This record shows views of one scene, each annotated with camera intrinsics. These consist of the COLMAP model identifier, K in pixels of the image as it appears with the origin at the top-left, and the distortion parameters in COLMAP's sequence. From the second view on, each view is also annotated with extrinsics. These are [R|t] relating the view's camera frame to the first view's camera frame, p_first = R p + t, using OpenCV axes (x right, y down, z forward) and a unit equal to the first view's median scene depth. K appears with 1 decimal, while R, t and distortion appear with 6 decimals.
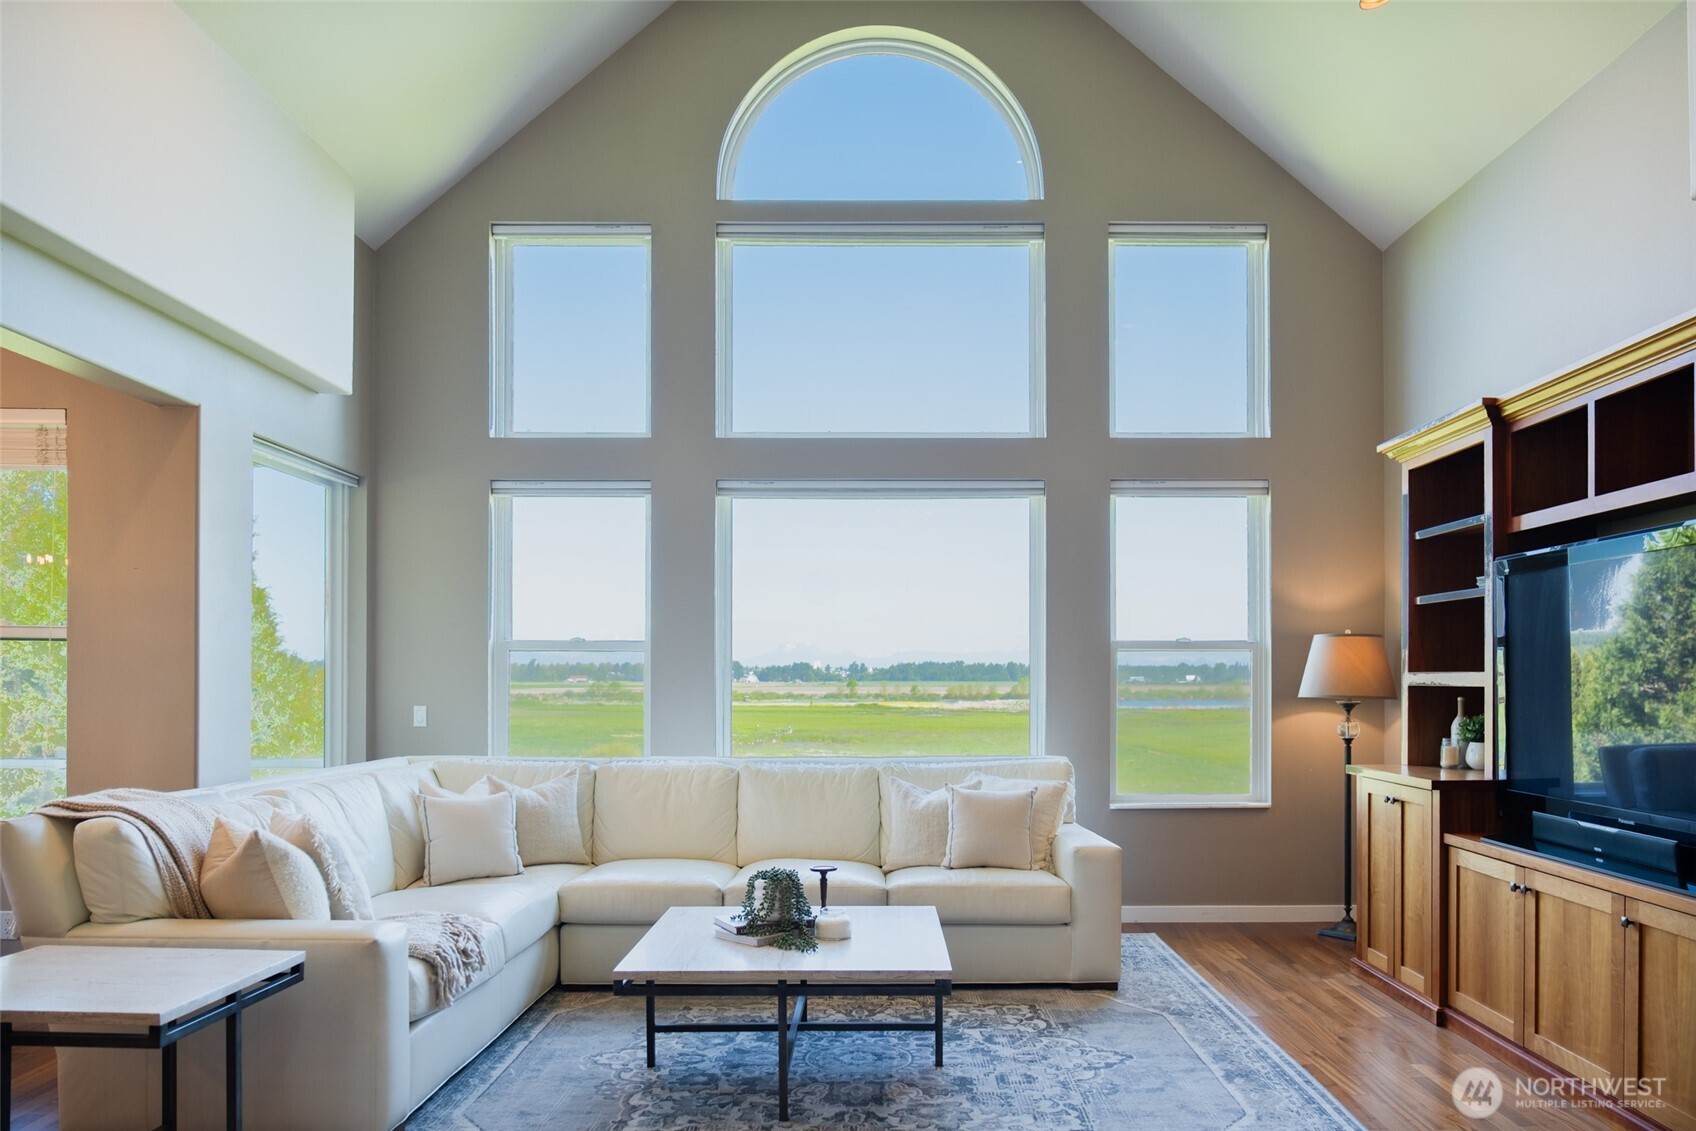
lens RADIAL K [[1213.4, 0, 897.8], [0, 1213.4, 688.1], [0, 0, 1]] dist [-0.015049, -0.001688]
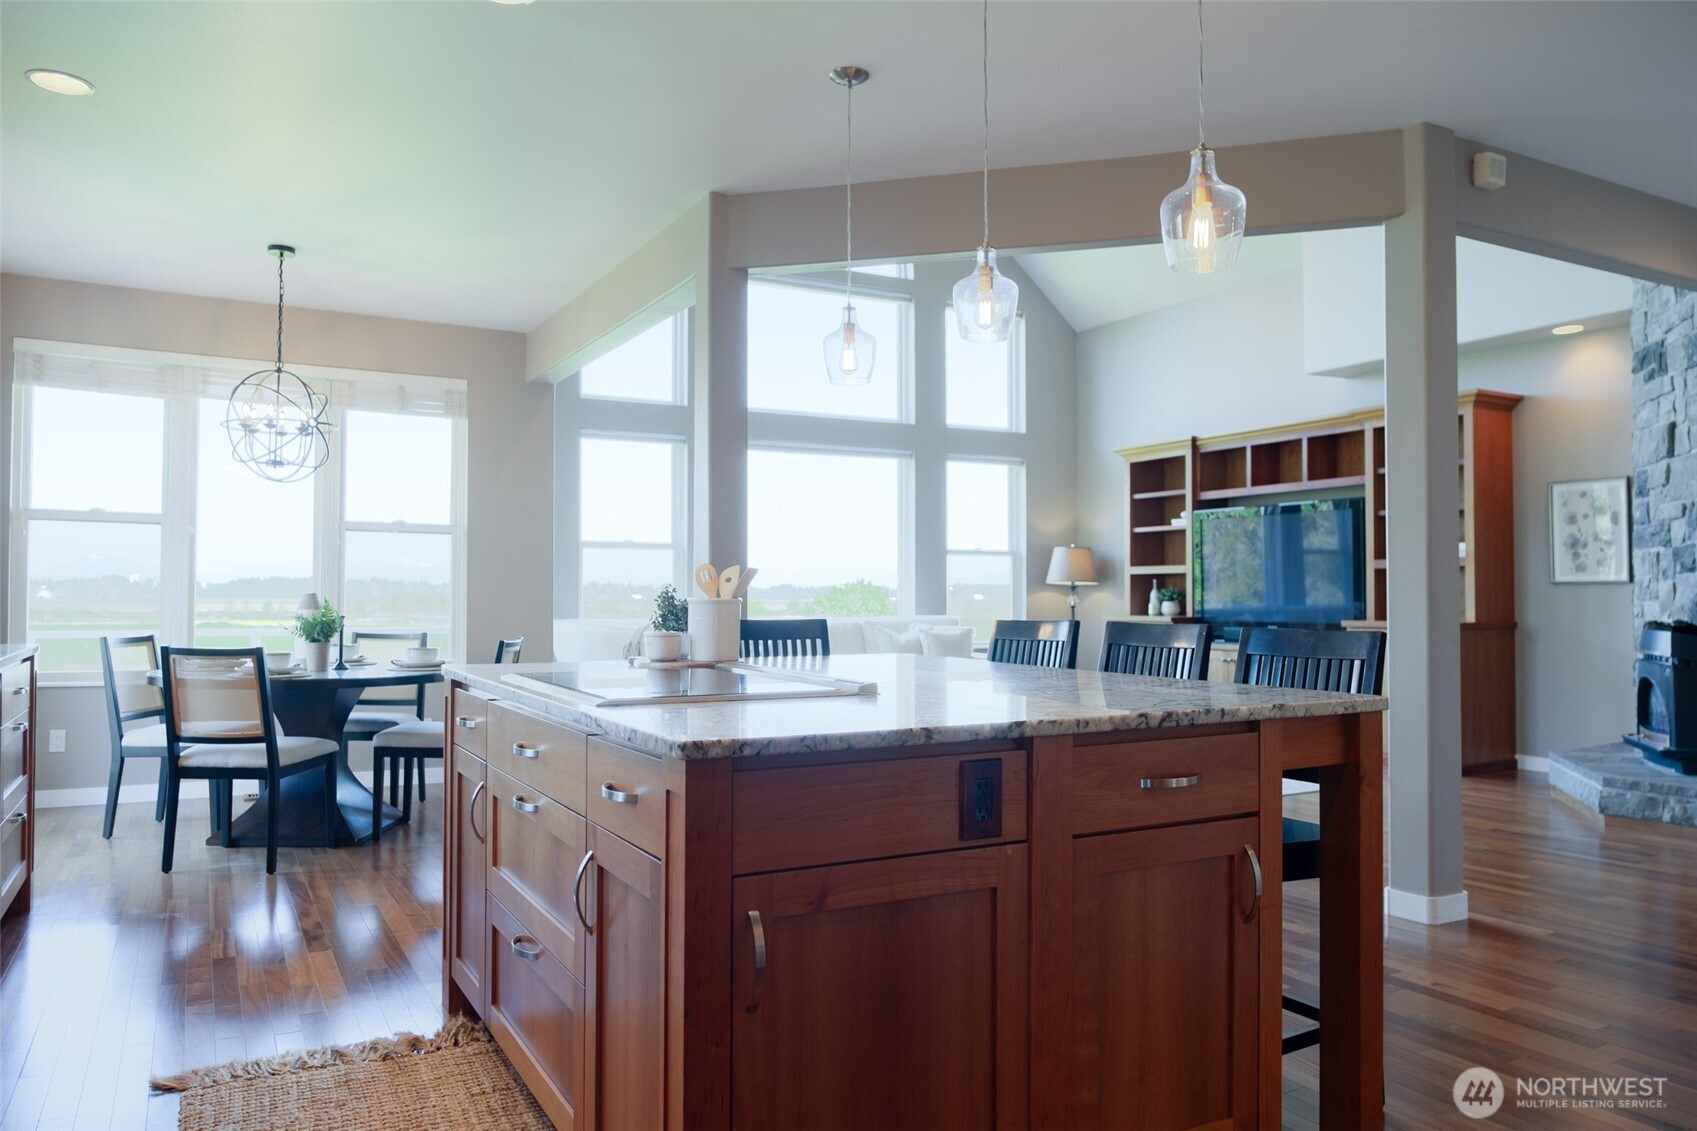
lens RADIAL K [[1223.7, 0, 851.4], [0, 1223.7, 593.1], [0, 0, 1]] dist [0.004655, 0.000240]
pose [[0.891155, 0.004479, 0.453676, -0.894241], [0.000205, 0.999947, -0.010274, 0.050562], [-0.453698, 0.009249, 0.891107, -0.564186]]
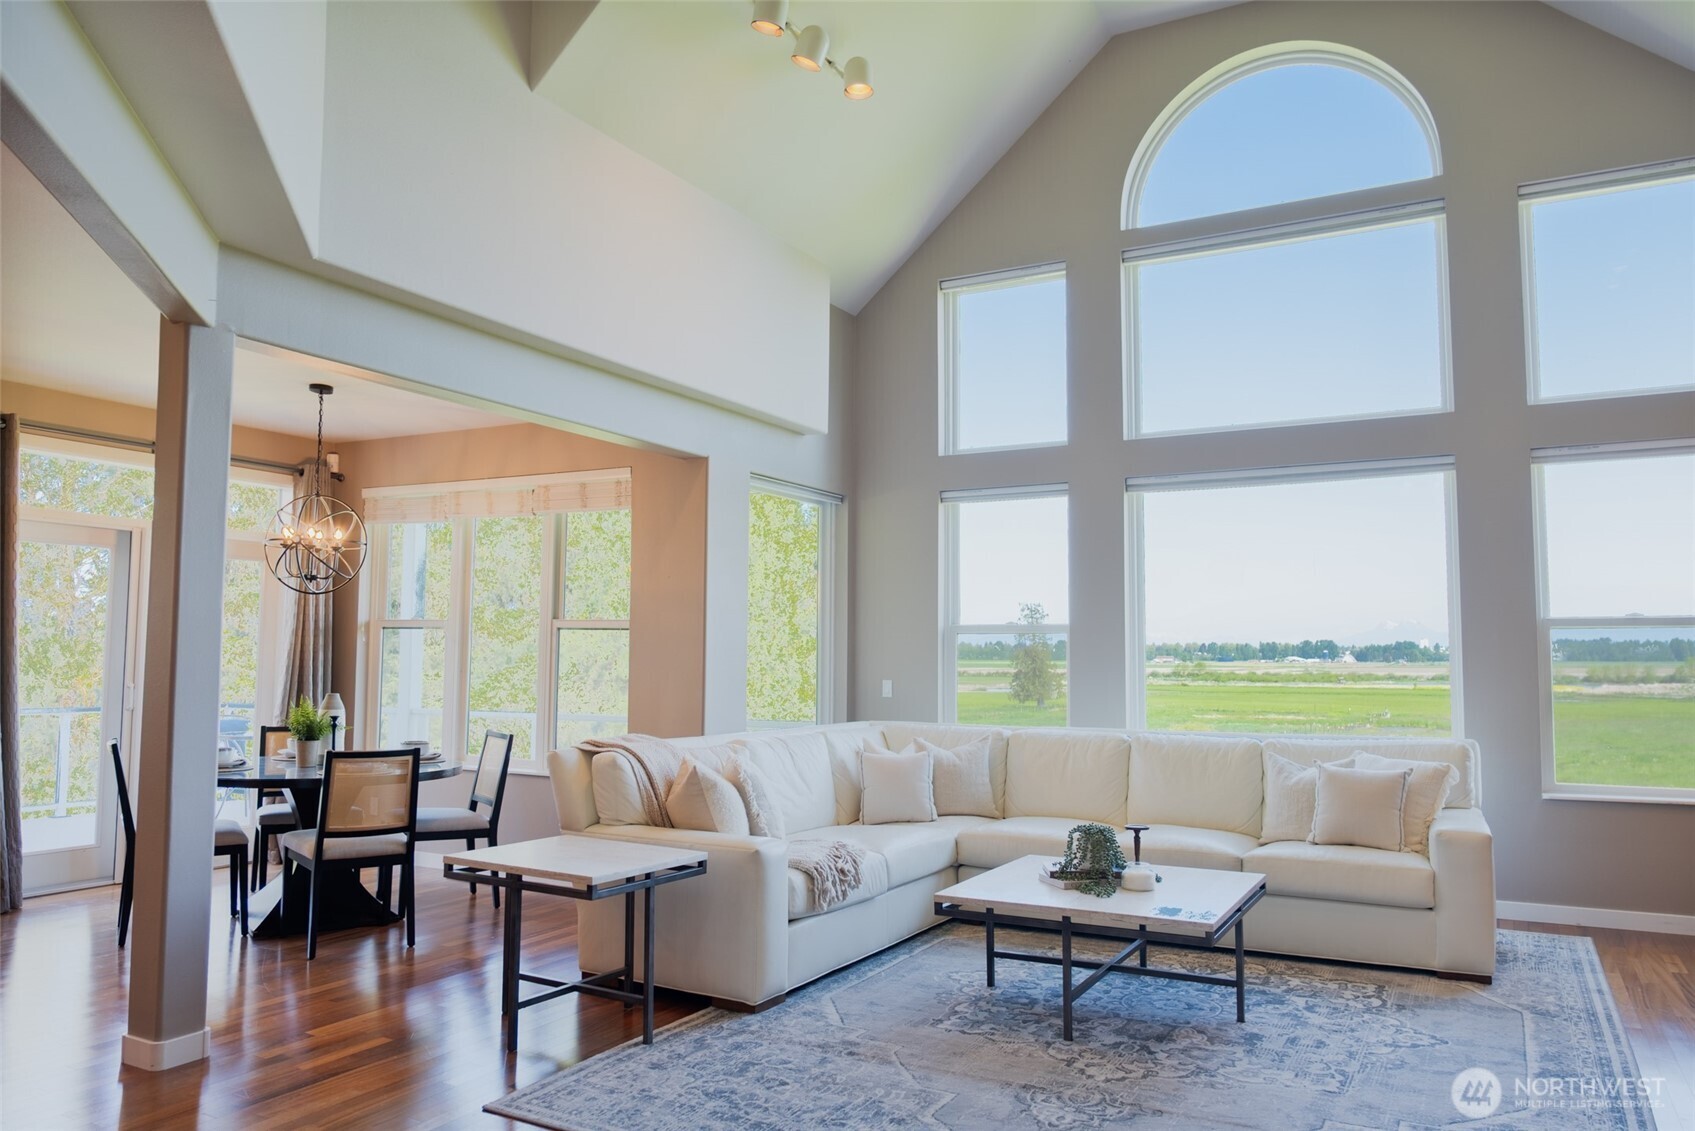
lens RADIAL K [[1201.3, 0, 841.4], [0, 1201.3, 578.9], [0, 0, 1]] dist [-0.015970, -0.008348]
pose [[0.867499, -0.030662, -0.496493, 0.208237], [-0.006104, 0.997367, -0.072261, 0.001129], [0.497402, 0.065717, 0.865027, -0.087395]]
